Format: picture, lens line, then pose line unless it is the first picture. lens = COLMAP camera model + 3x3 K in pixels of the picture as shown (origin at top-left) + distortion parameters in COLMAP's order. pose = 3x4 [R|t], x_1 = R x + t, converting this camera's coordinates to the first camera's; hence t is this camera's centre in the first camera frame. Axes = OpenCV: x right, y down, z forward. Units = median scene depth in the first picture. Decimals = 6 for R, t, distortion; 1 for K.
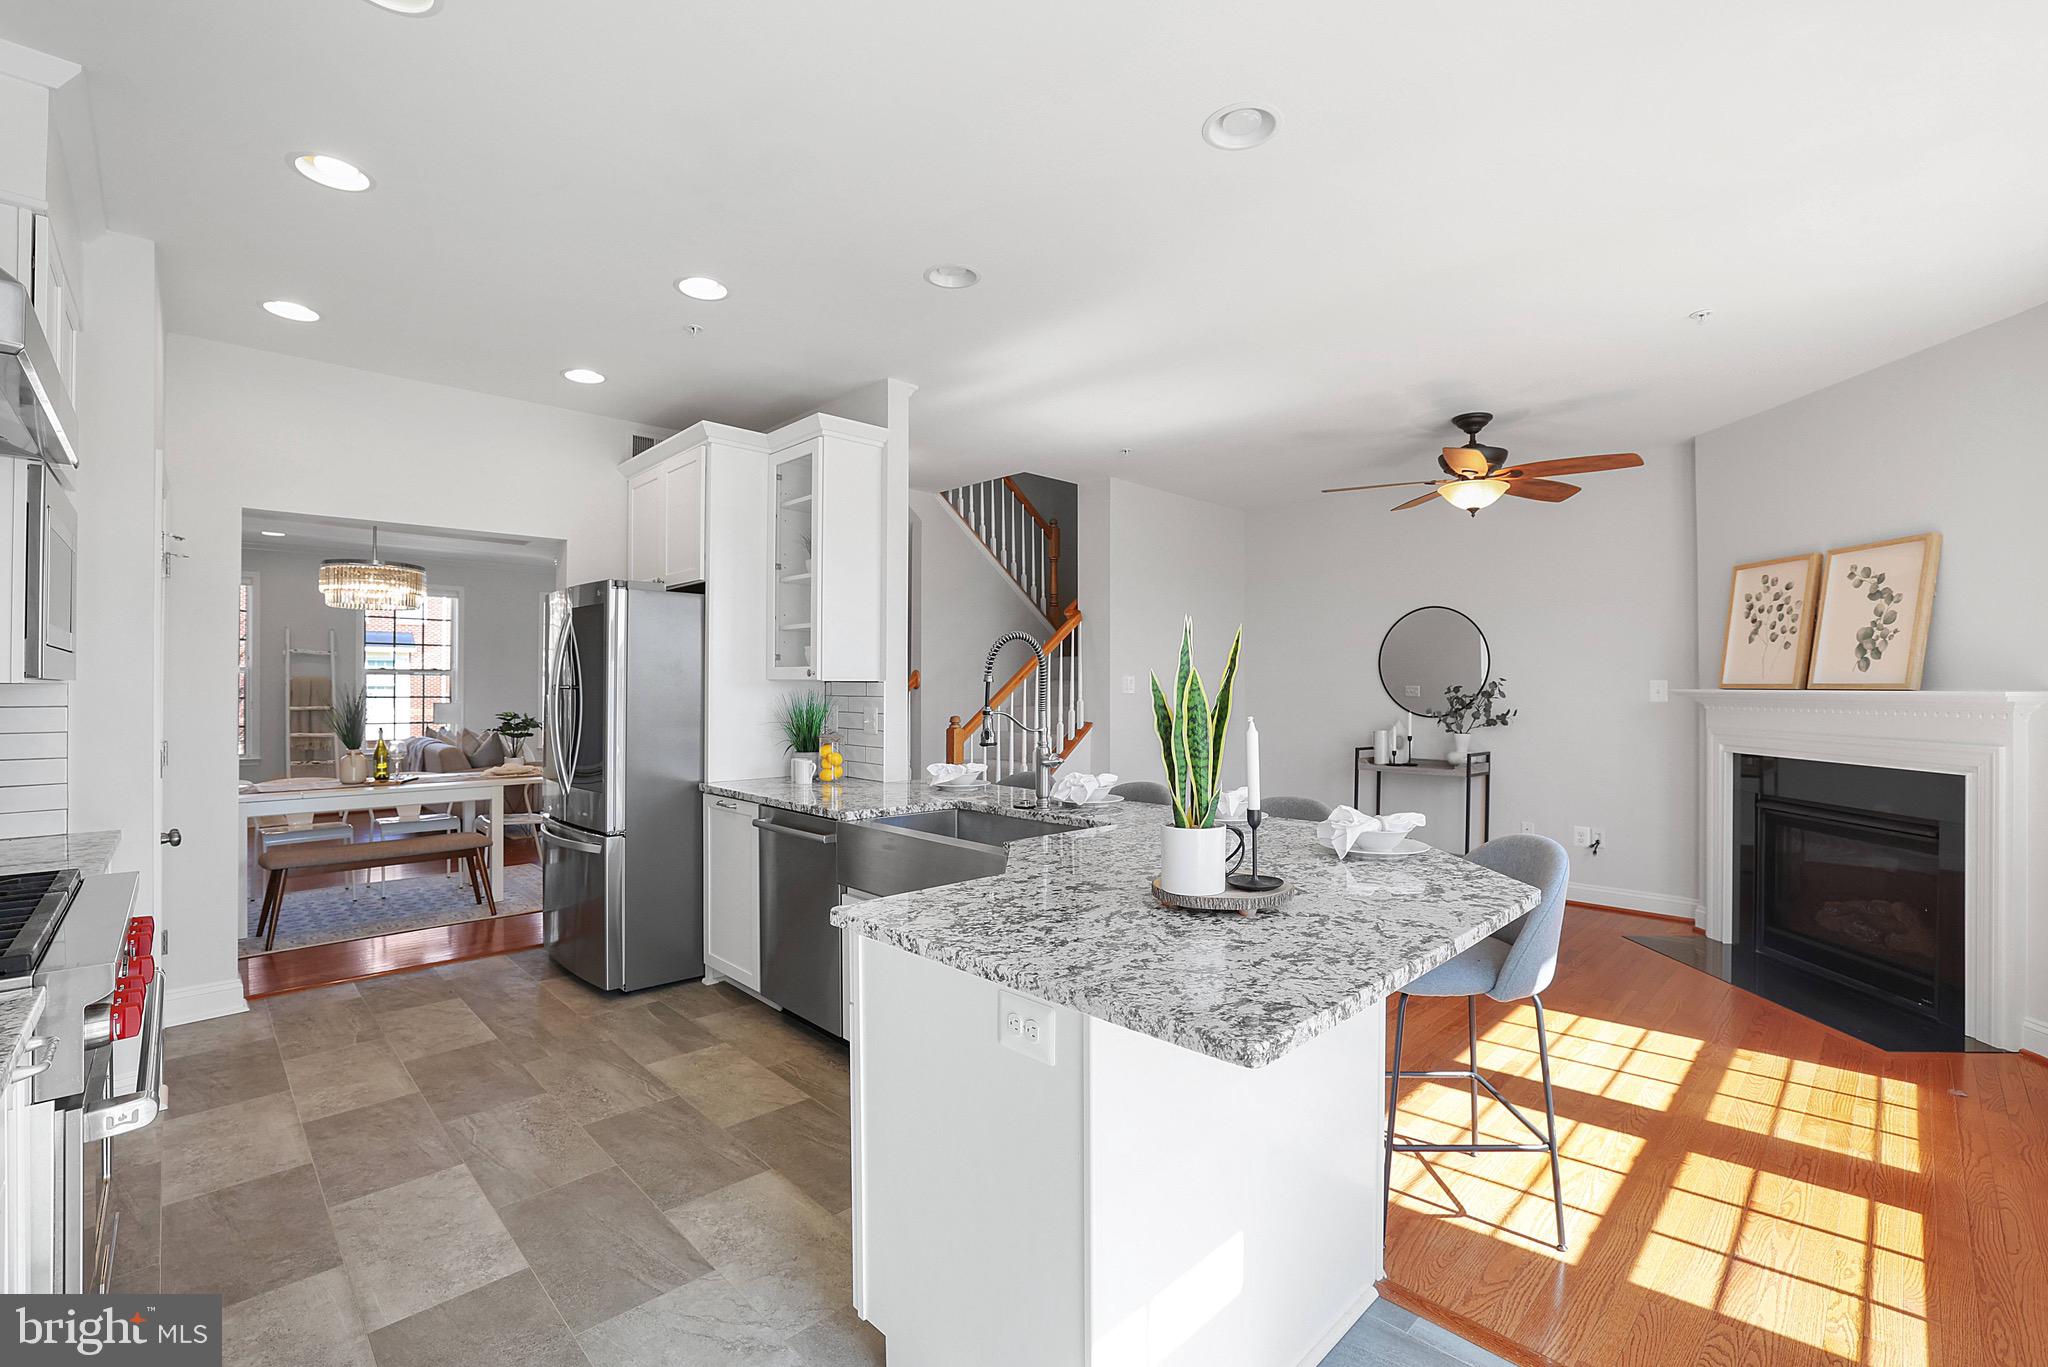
lens RADIAL K [[896.6, 0, 1030.2], [0, 896.6, 681.5], [0, 0, 1]] dist [-0.049912, 0.020034]
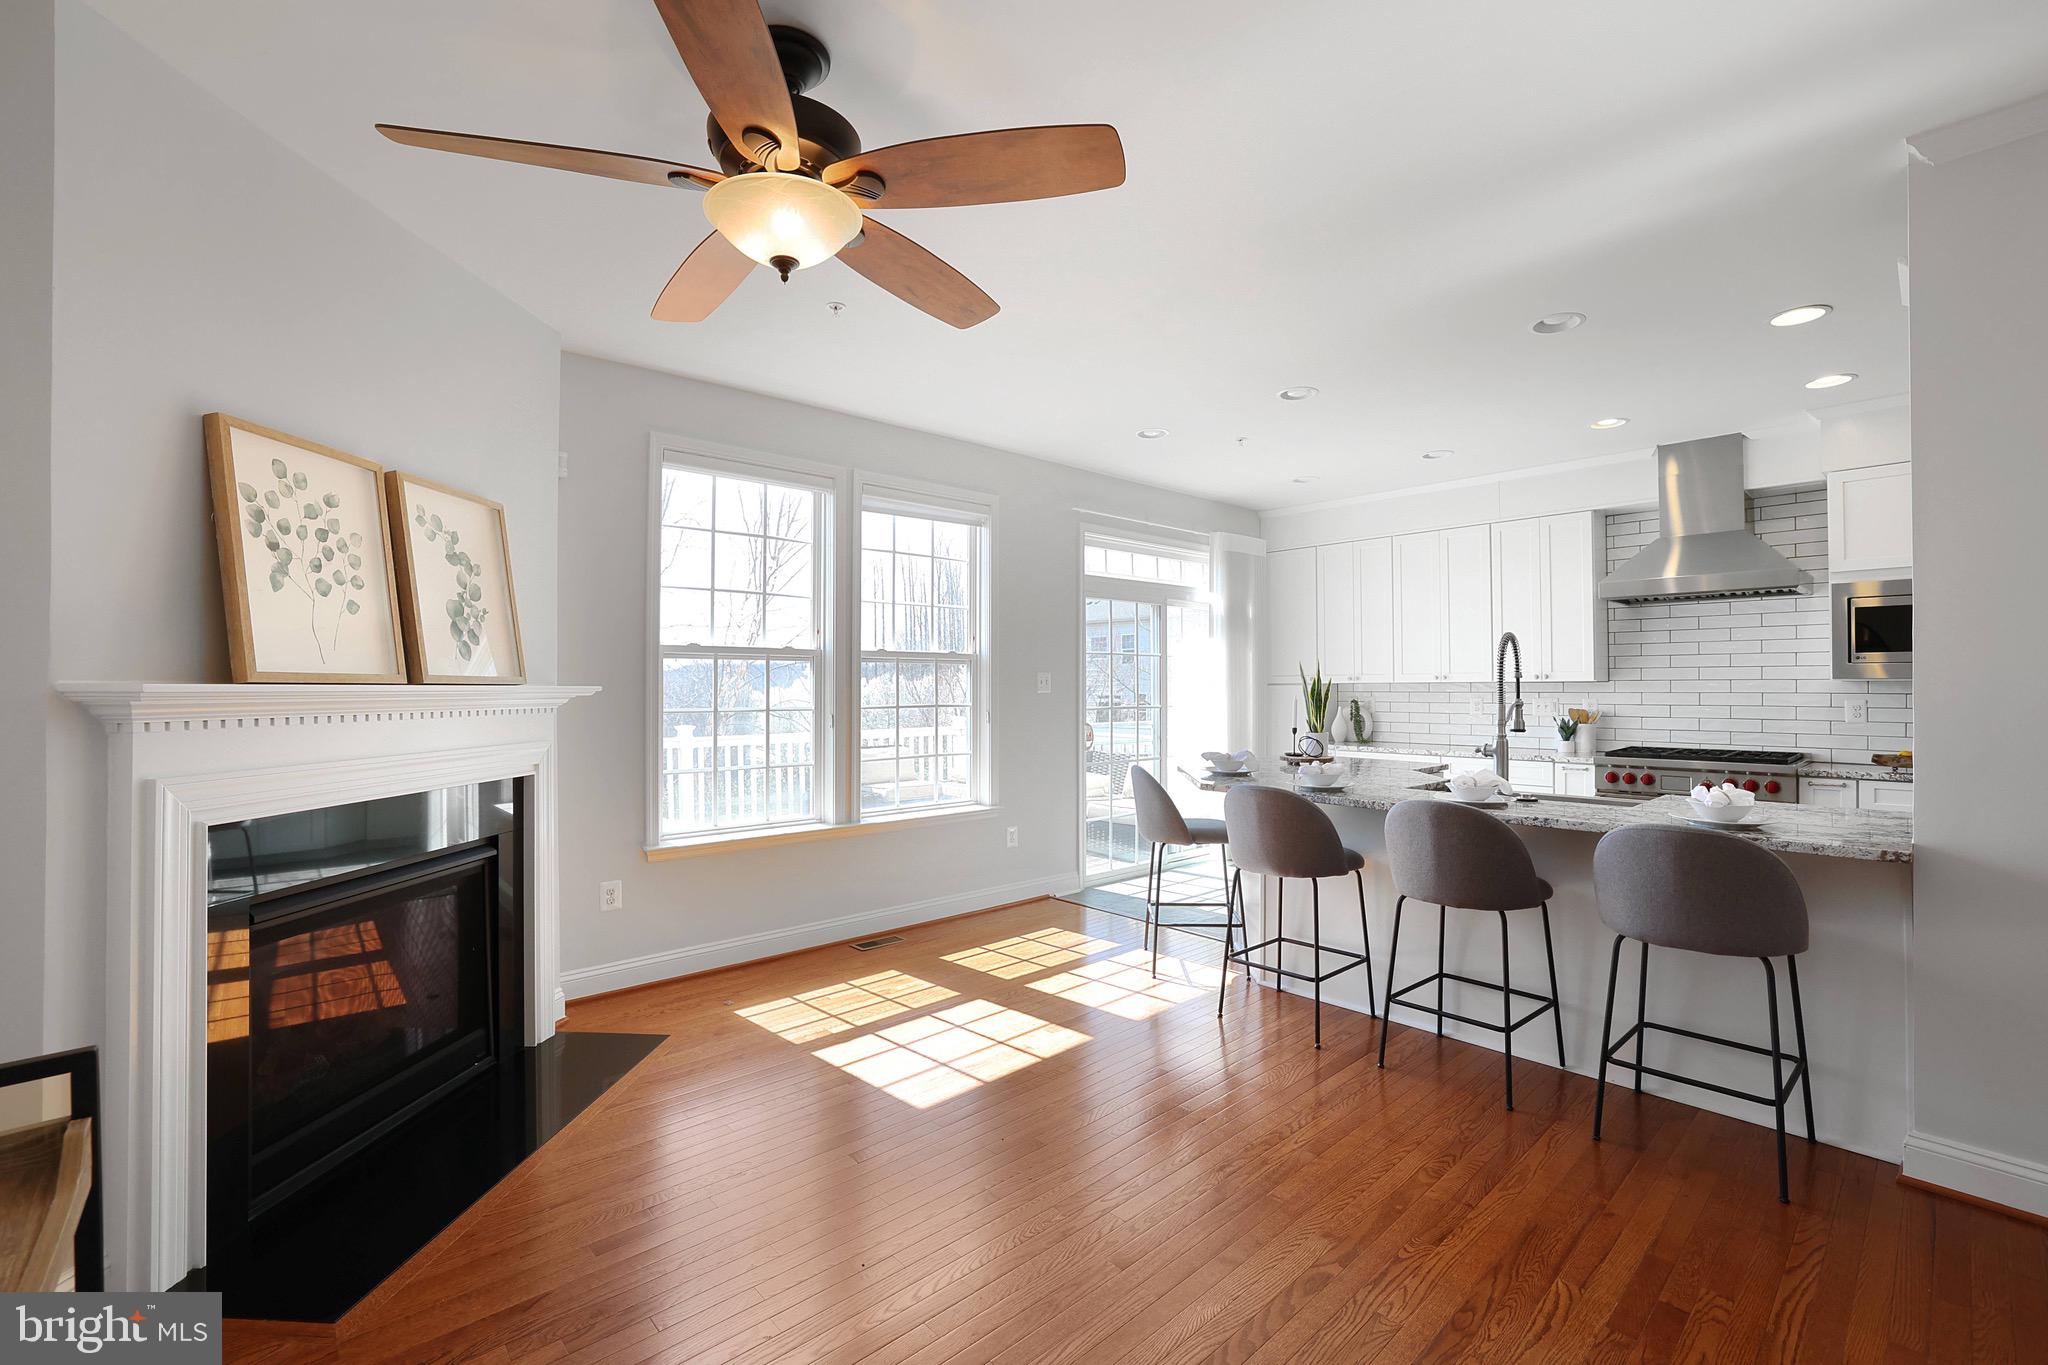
lens RADIAL K [[875.9, 0, 1028.2], [0, 875.9, 679.4], [0, 0, 1]] dist [-0.055364, 0.021183]
pose [[-0.999316, 0.001095, 0.036960, 0.397677], [0.000613, 0.999915, -0.013045, 0.013525], [-0.036971, -0.013013, -0.999232, 1.526768]]
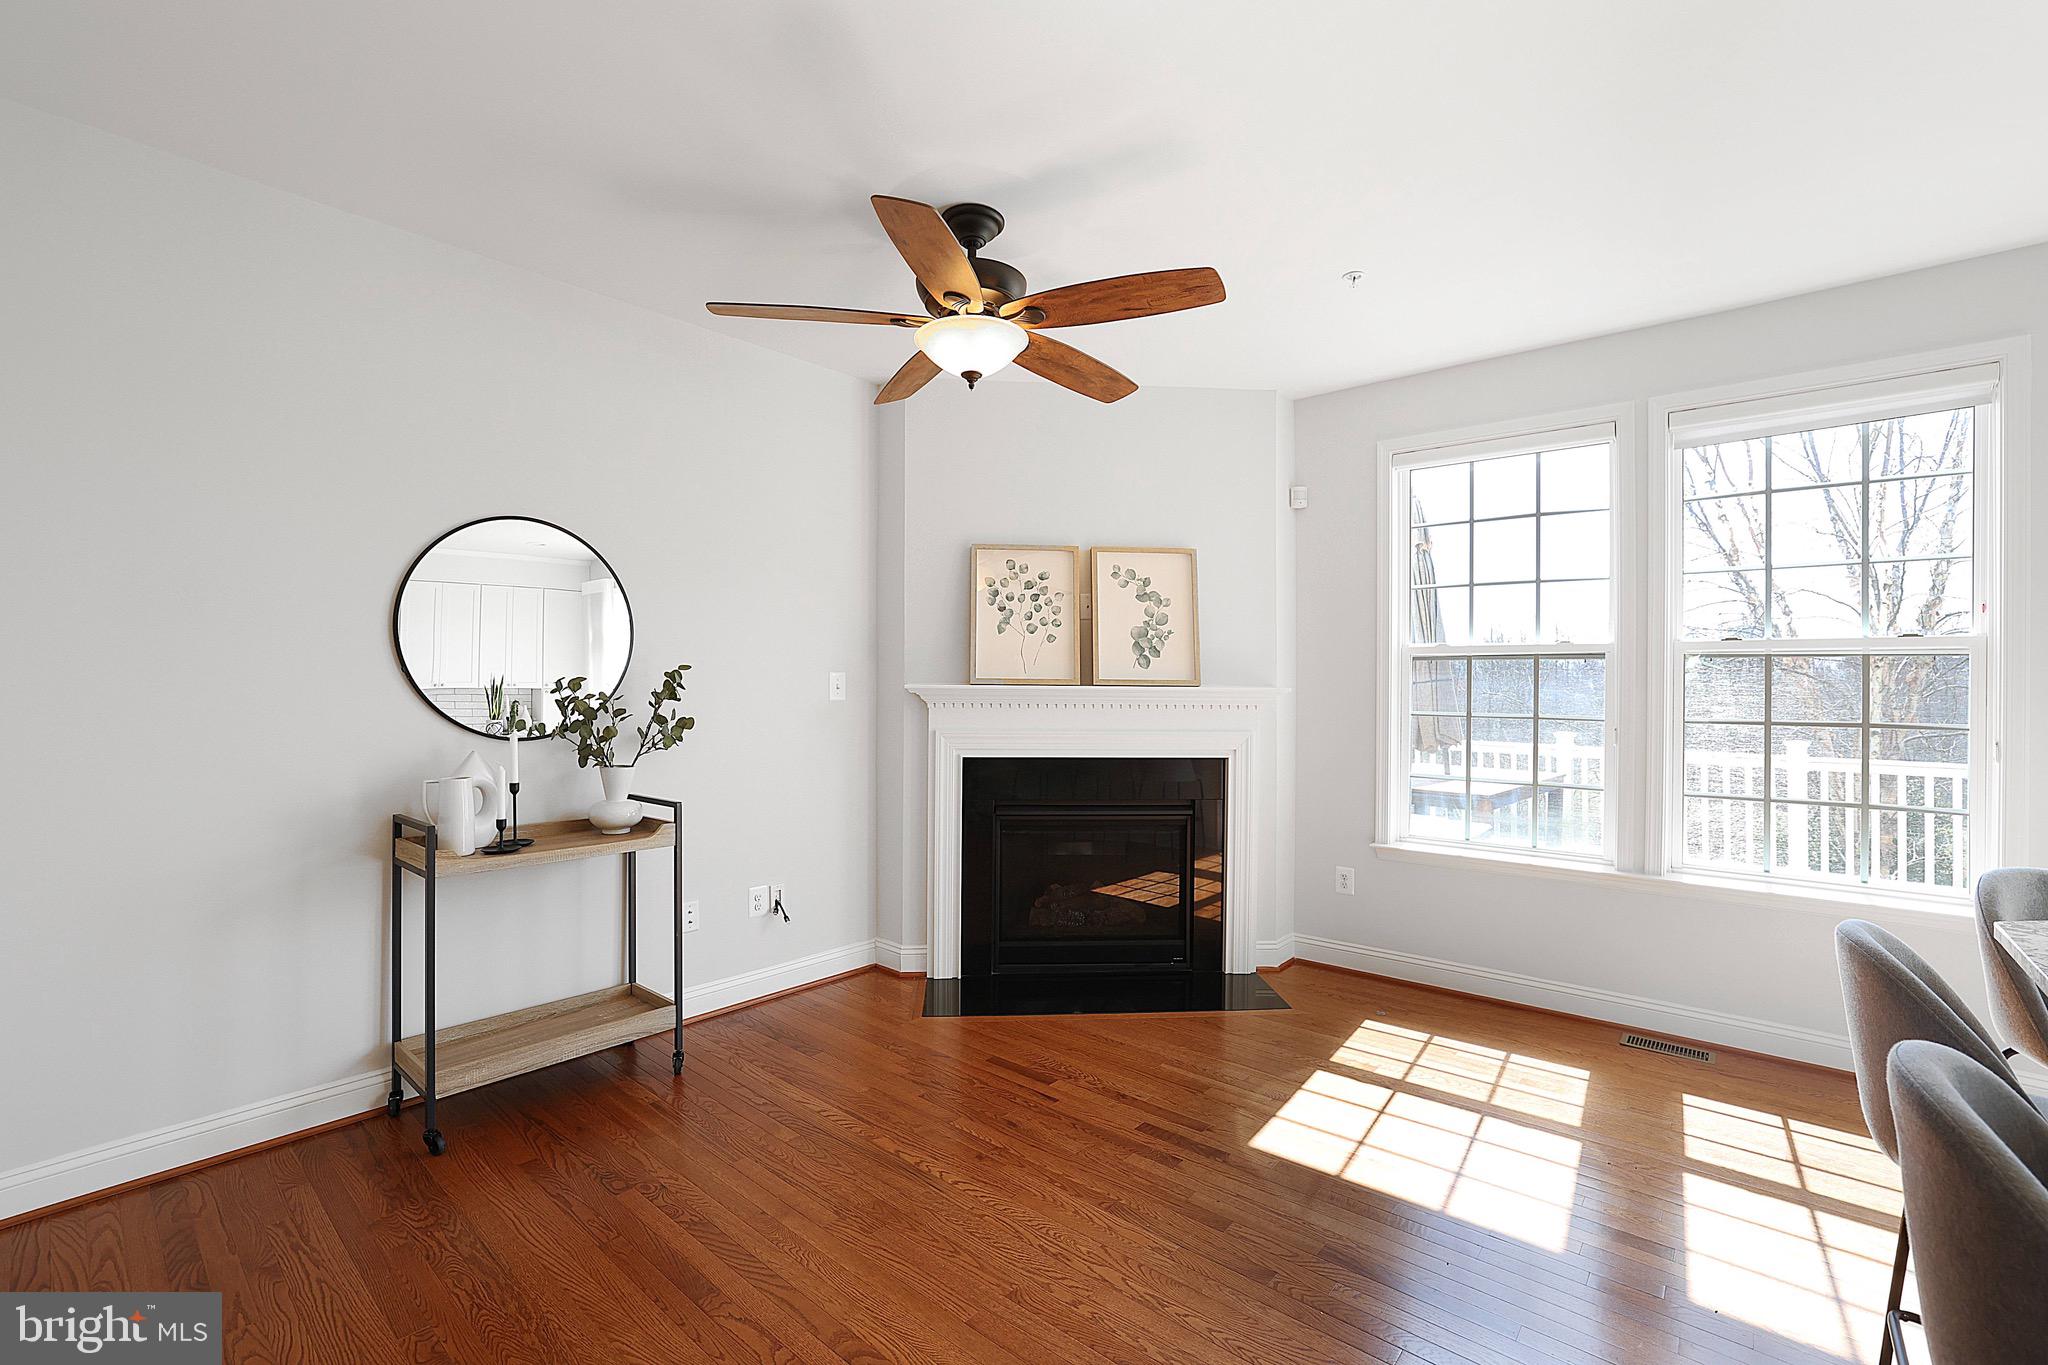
lens RADIAL K [[875.9, 0, 1028.2], [0, 875.9, 679.4], [0, 0, 1]] dist [-0.055364, 0.021183]
pose [[-0.086161, 0.002856, 0.996277, -0.076788], [-0.012060, 0.999920, -0.003910, 0.006949], [-0.996208, -0.012351, -0.086119, 1.094055]]
